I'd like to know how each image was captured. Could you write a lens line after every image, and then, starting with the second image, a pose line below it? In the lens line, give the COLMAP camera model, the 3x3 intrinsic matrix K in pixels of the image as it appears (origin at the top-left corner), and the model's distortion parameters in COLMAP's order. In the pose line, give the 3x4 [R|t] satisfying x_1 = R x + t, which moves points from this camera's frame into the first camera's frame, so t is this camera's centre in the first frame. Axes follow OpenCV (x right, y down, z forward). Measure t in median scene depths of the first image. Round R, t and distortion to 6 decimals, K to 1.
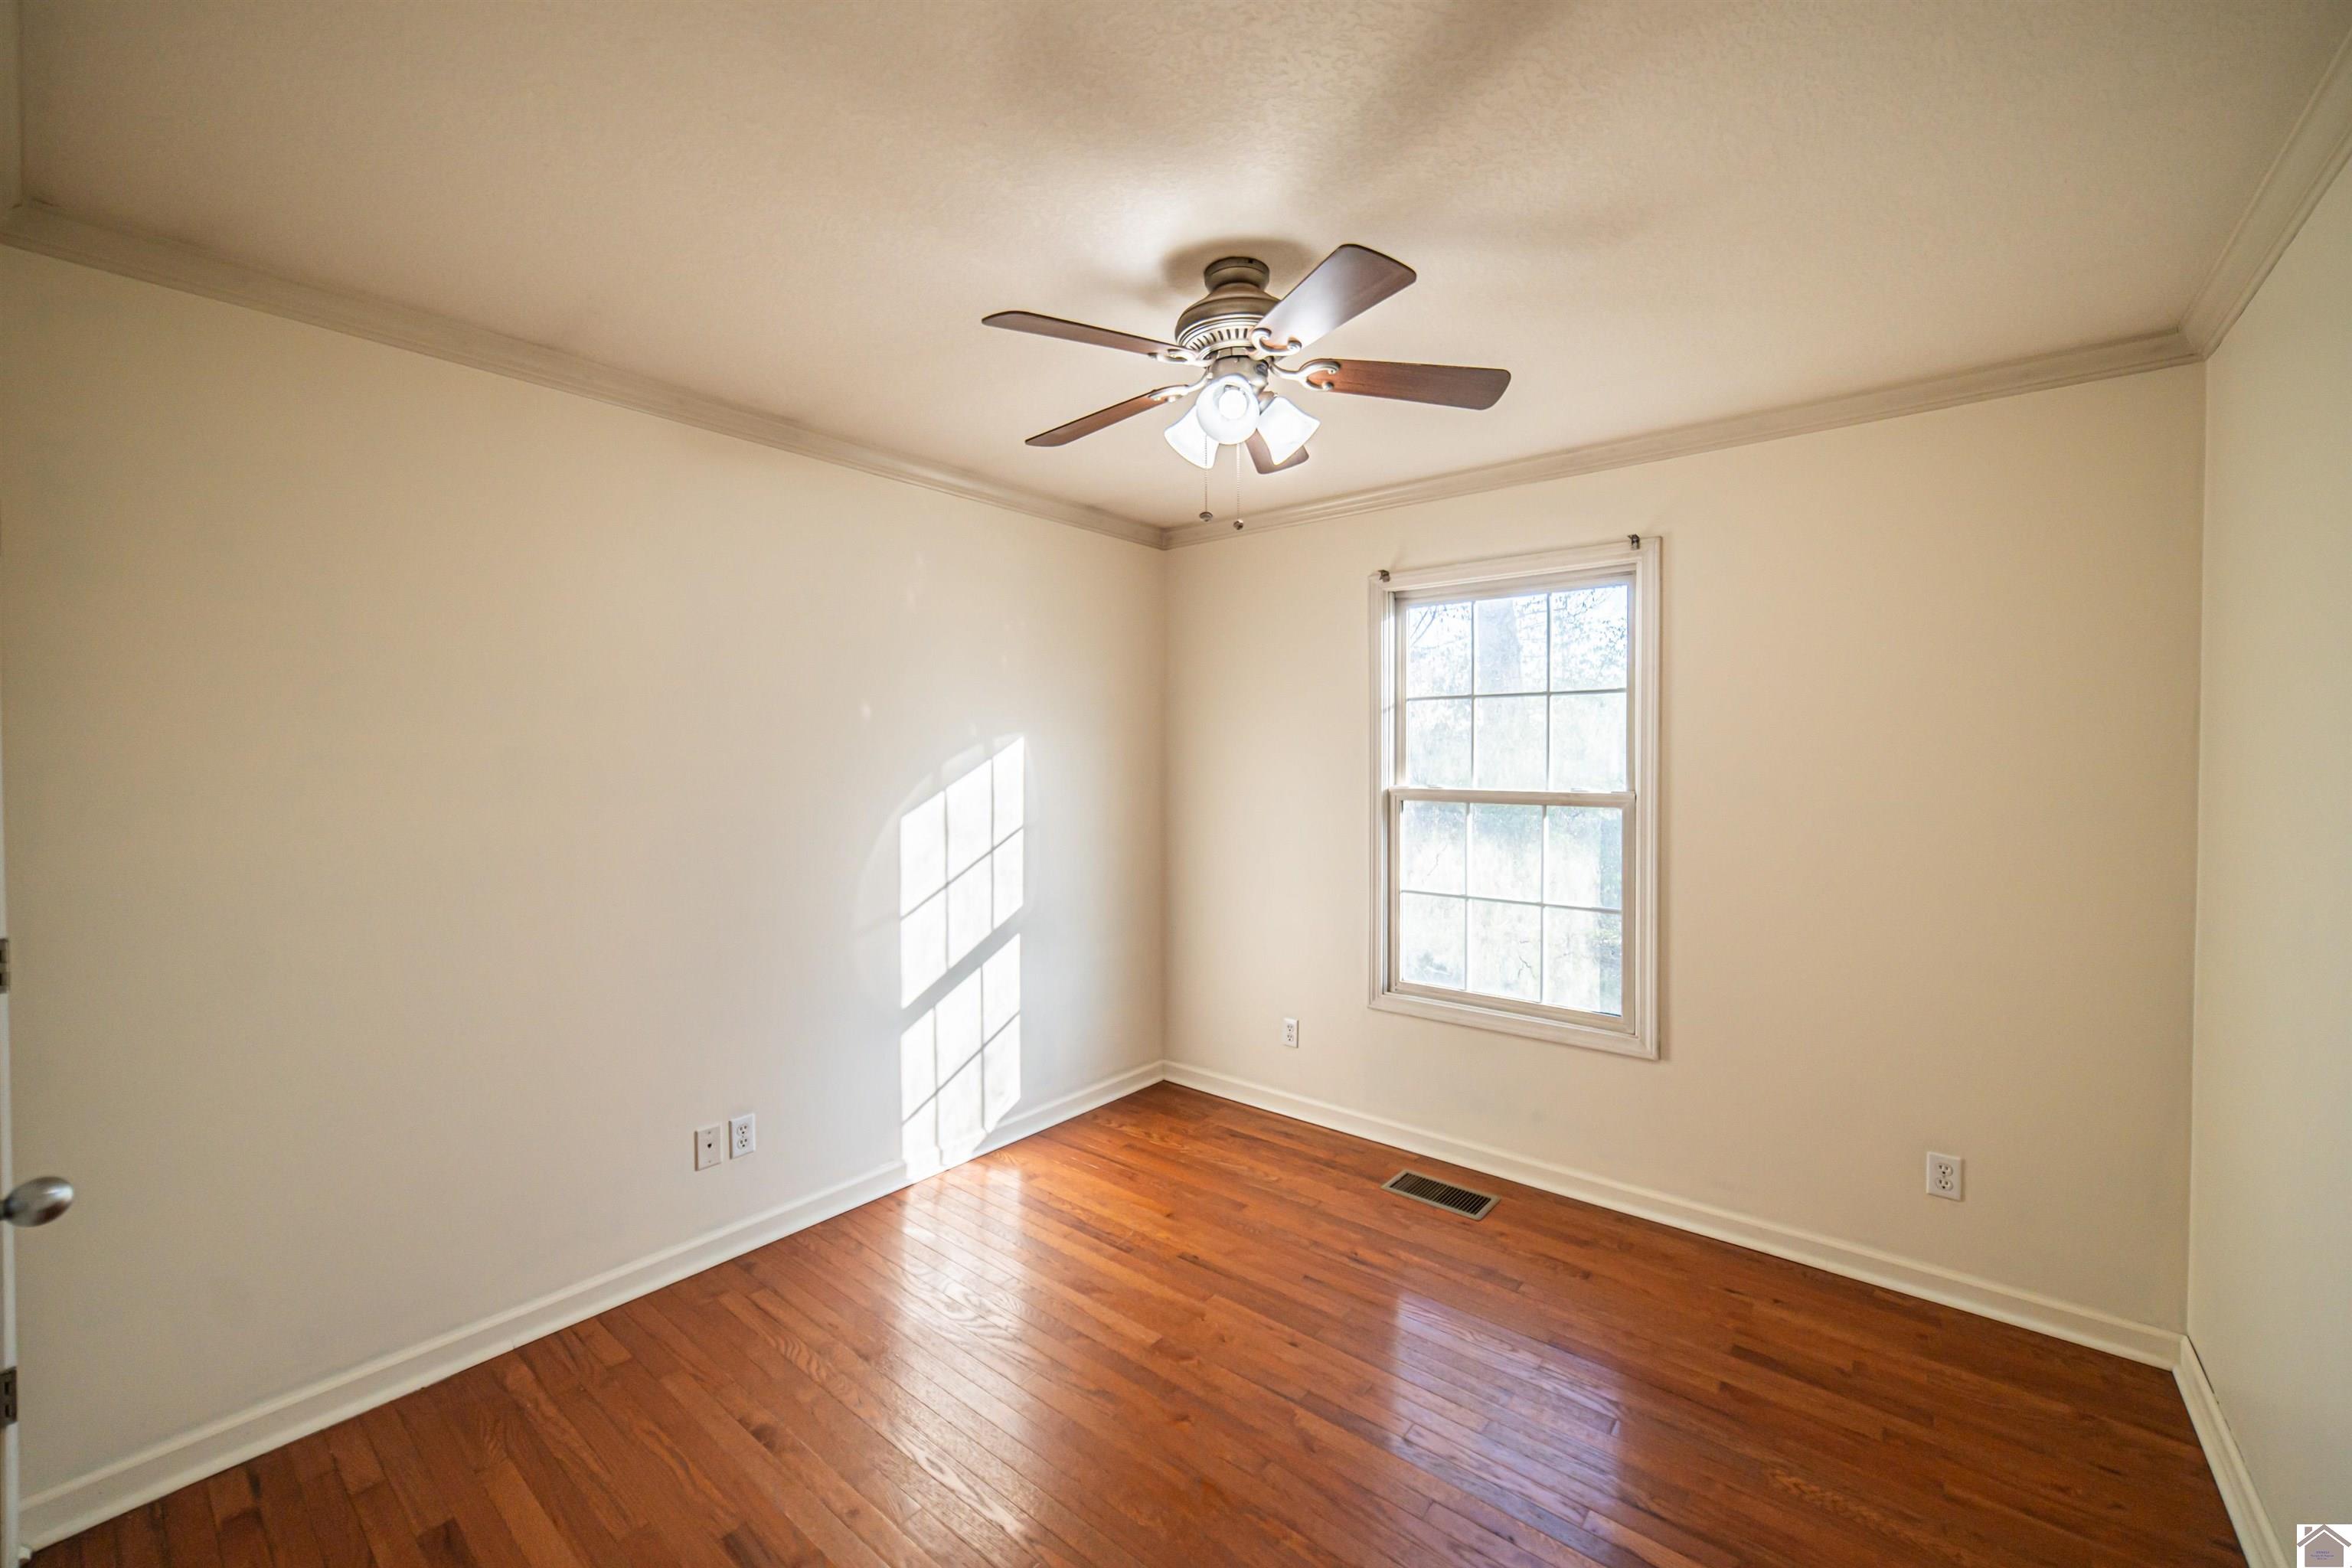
lens RADIAL K [[938.7, 0, 1177.5], [0, 938.7, 769.7], [0, 0, 1]] dist [-0.000121, 0.000643]
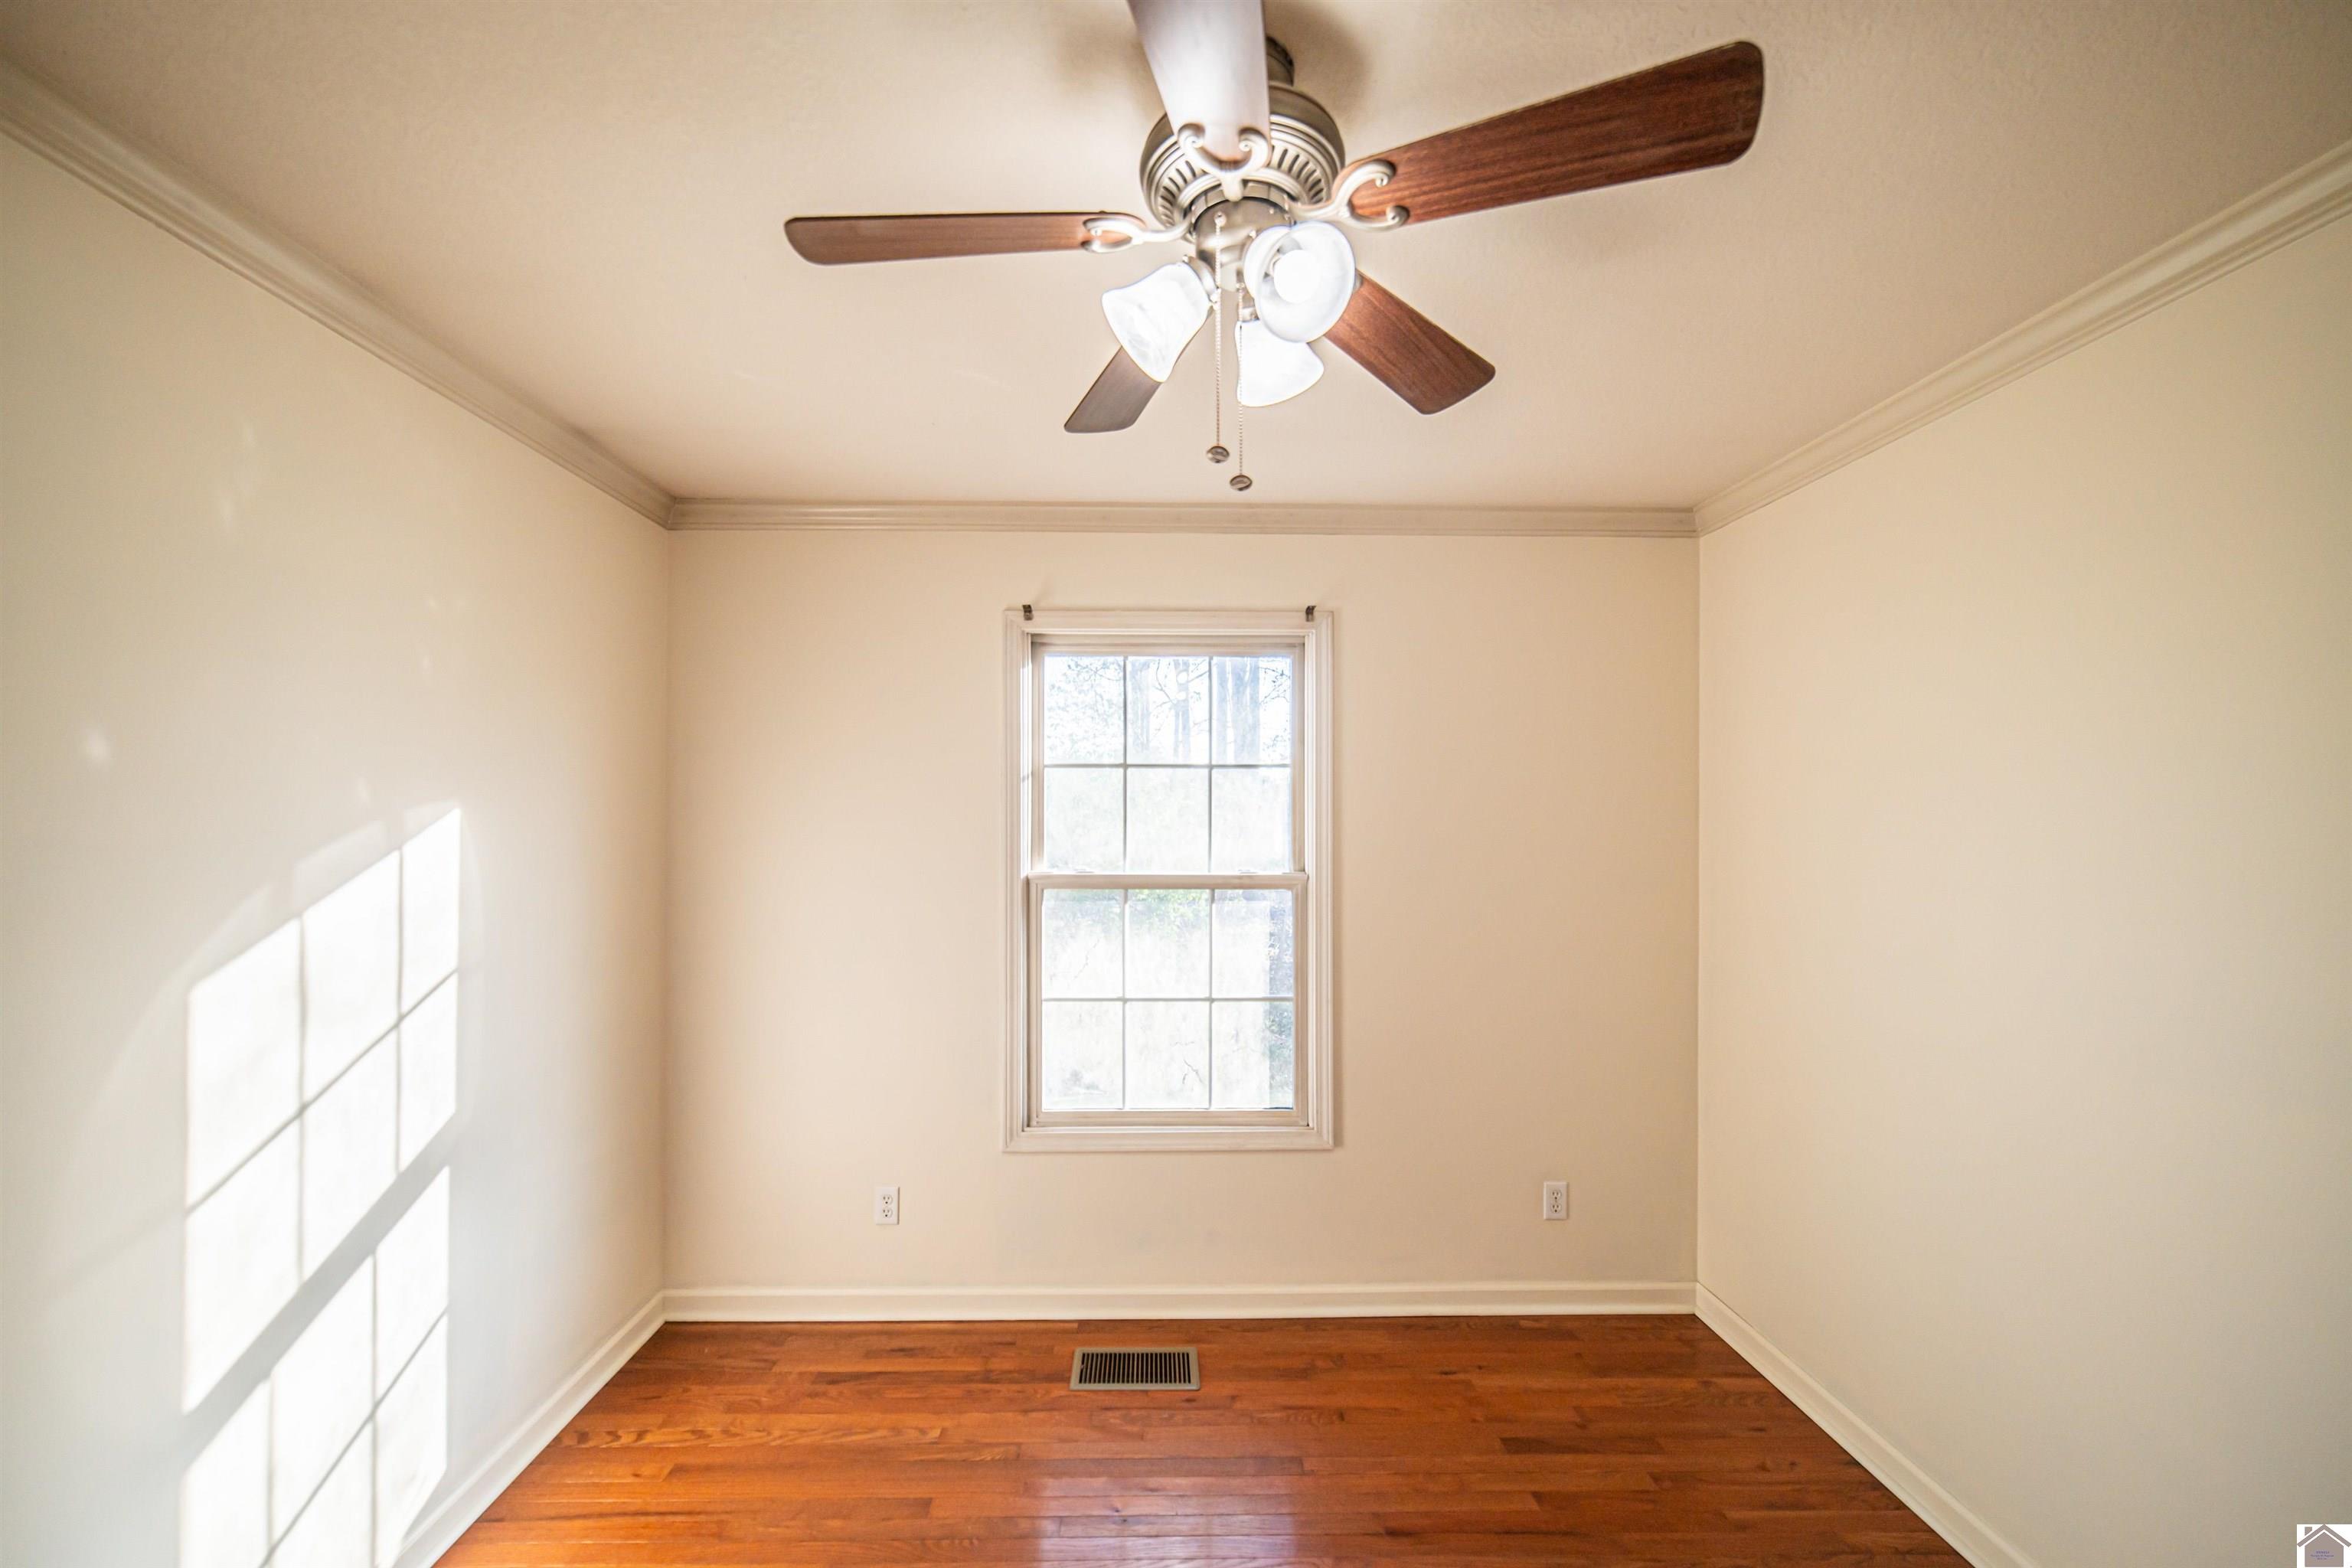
lens RADIAL K [[916.8, 0, 1161.6], [0, 916.8, 811.3], [0, 0, 1]] dist [-0.001476, 0.000334]
pose [[0.761595, 0.005959, 0.648026, -0.214211], [0.007064, 0.999822, -0.017496, -0.021712], [-0.648015, 0.017902, 0.761418, 0.343649]]
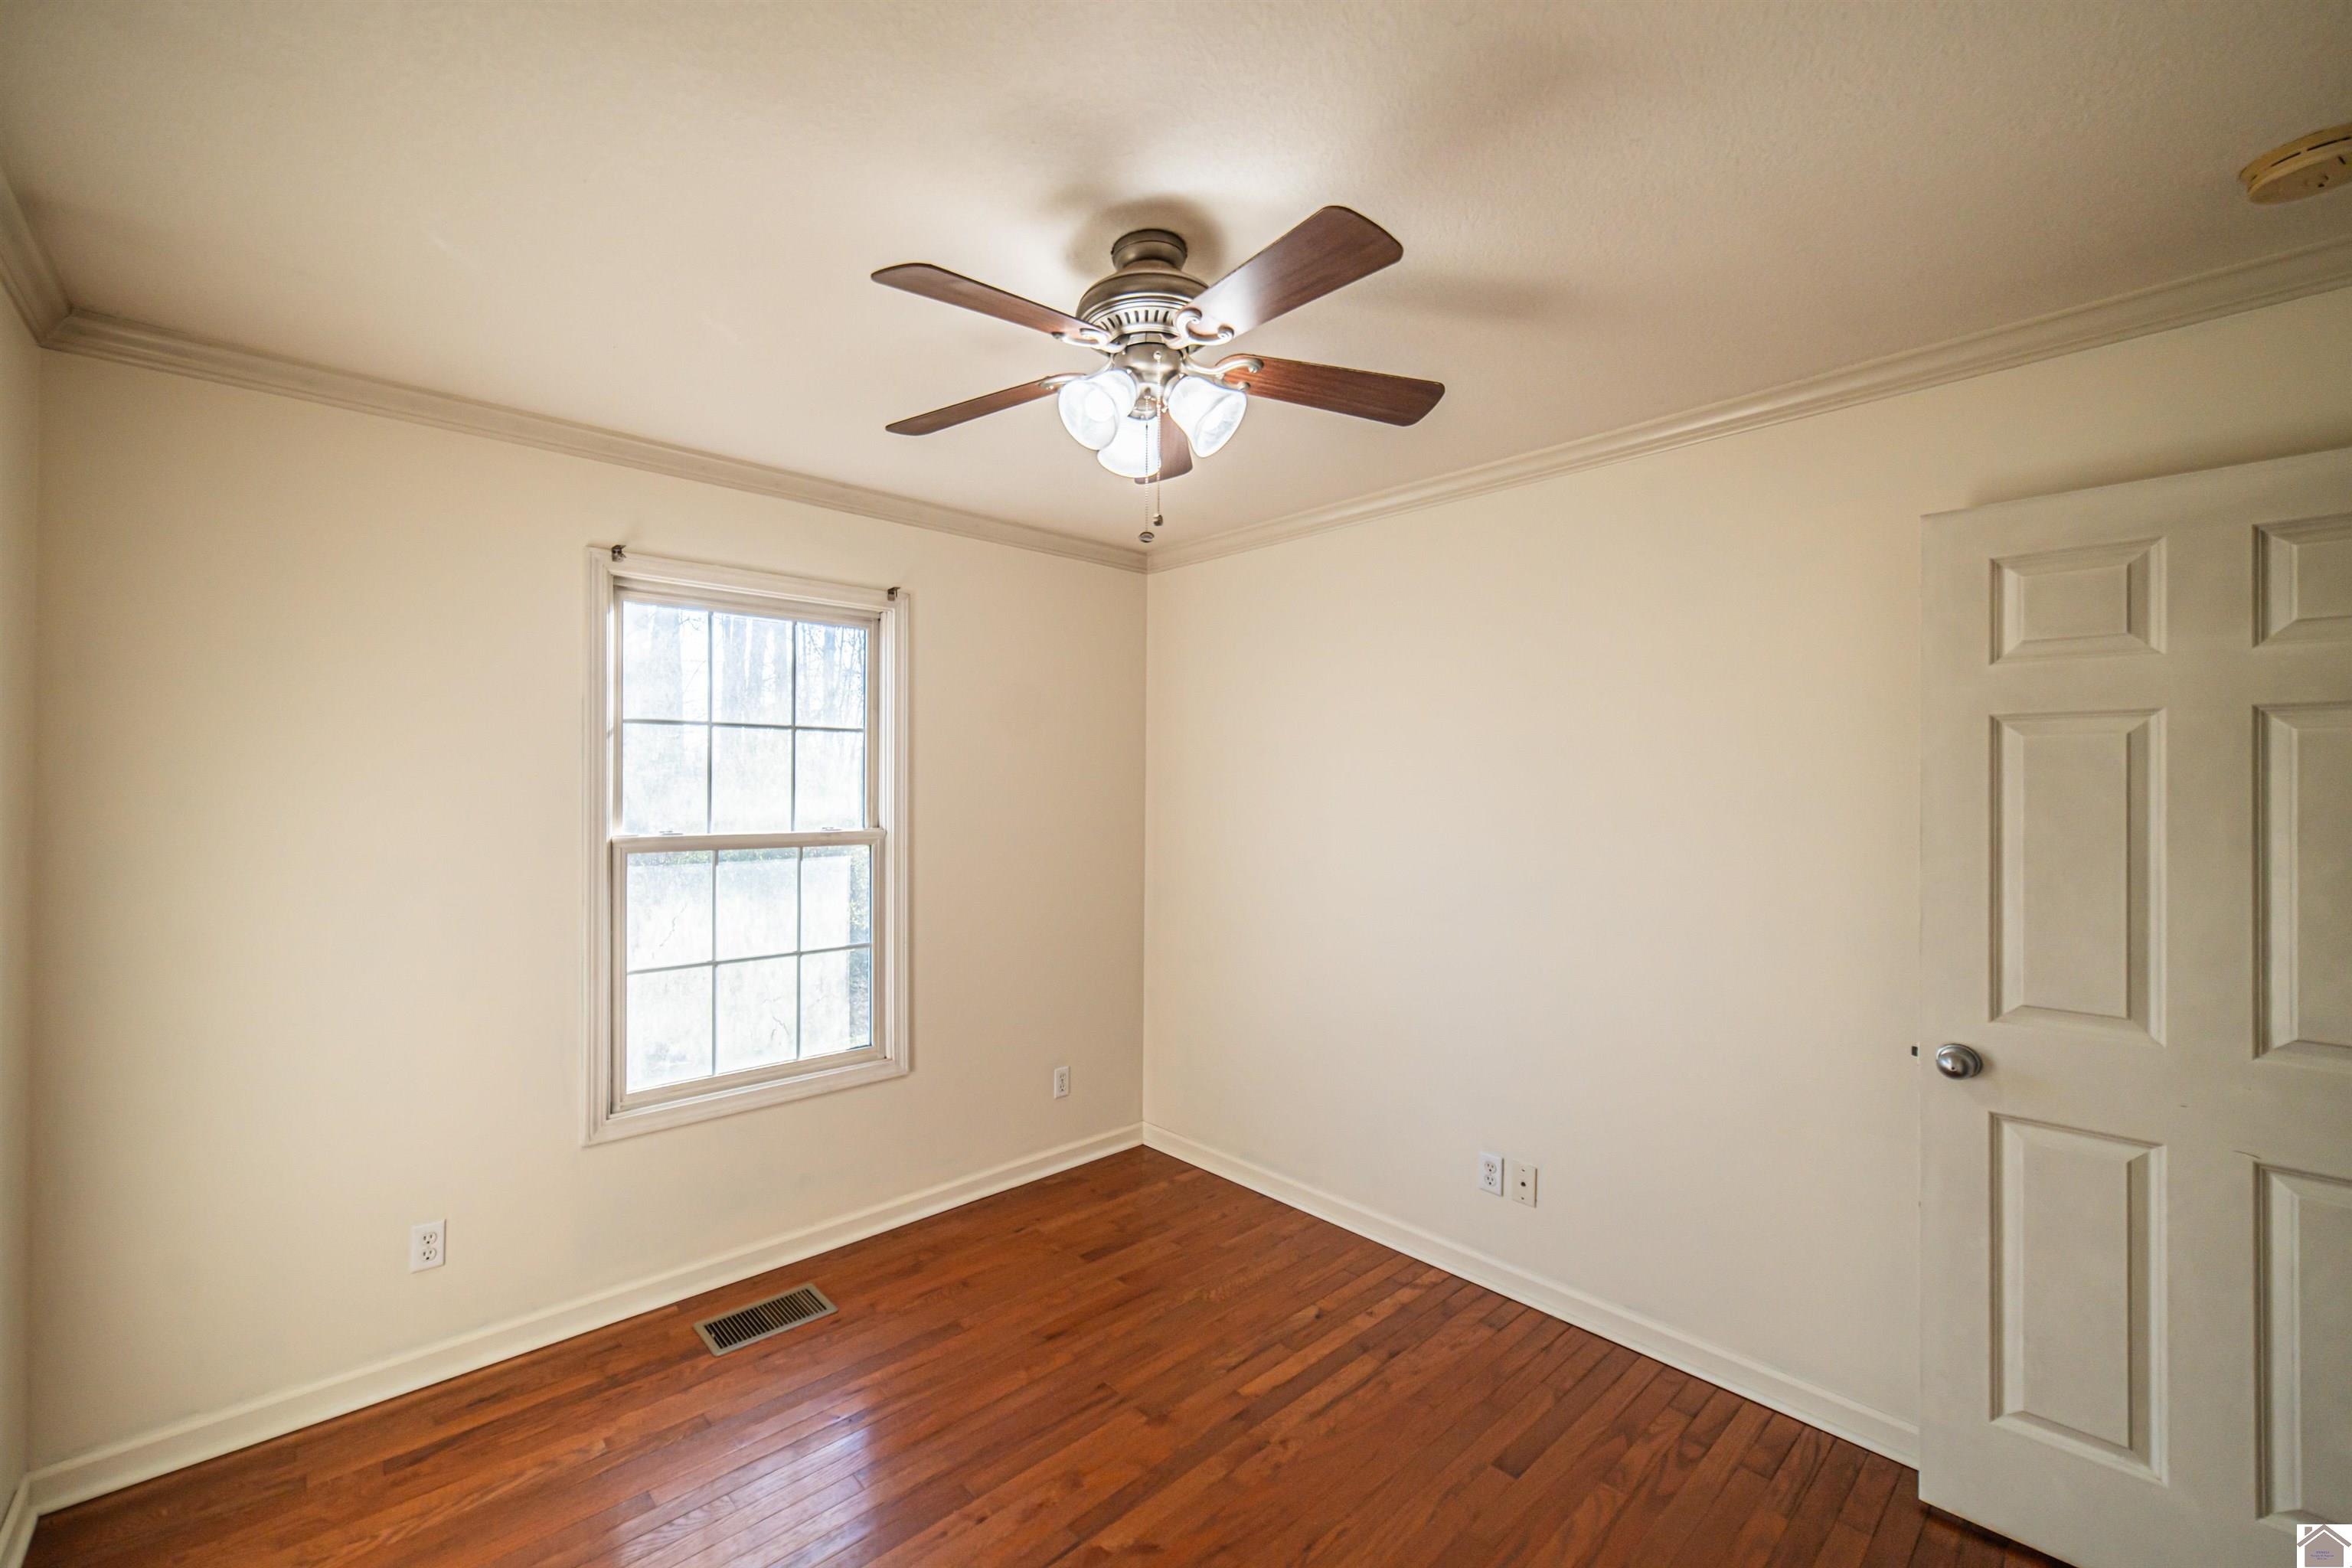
lens RADIAL K [[943.0, 0, 1090.7], [0, 943.0, 780.5], [0, 0, 1]] dist [-0.000427, 0.000296]
pose [[0.173653, 0.006989, 0.984782, -0.473828], [0.010958, 0.999899, -0.009028, -0.016289], [-0.984746, 0.012359, 0.173558, 0.531518]]
